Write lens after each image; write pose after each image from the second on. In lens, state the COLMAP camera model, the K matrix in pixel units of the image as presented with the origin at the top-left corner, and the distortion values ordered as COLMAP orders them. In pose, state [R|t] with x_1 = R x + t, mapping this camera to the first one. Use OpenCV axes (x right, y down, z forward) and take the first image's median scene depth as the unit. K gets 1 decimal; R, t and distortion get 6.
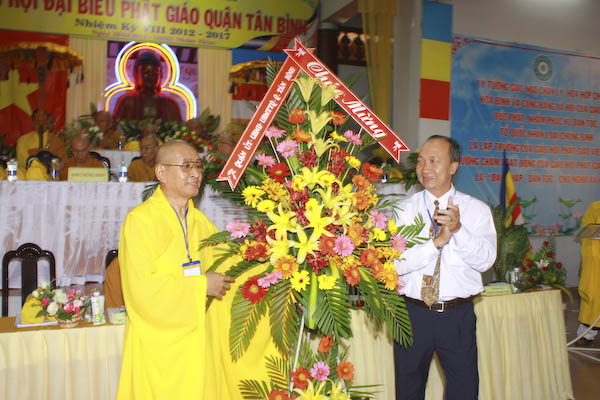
lens RADIAL K [[596.7, 0, 306.2], [0, 596.7, 200.2], [0, 0, 1]] dist [-0.083340, 0.000000]
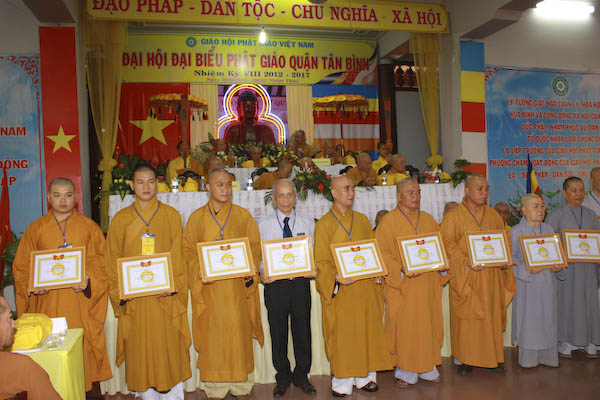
lens RADIAL K [[516.6, 0, 304.0], [0, 516.6, 197.6], [0, 0, 1]] dist [-0.142246, 0.120223]
pose [[0.991596, -0.041674, -0.122474, -0.018701], [0.040340, 0.999097, -0.013352, 0.005047], [0.122920, 0.008300, 0.992382, -0.128311]]
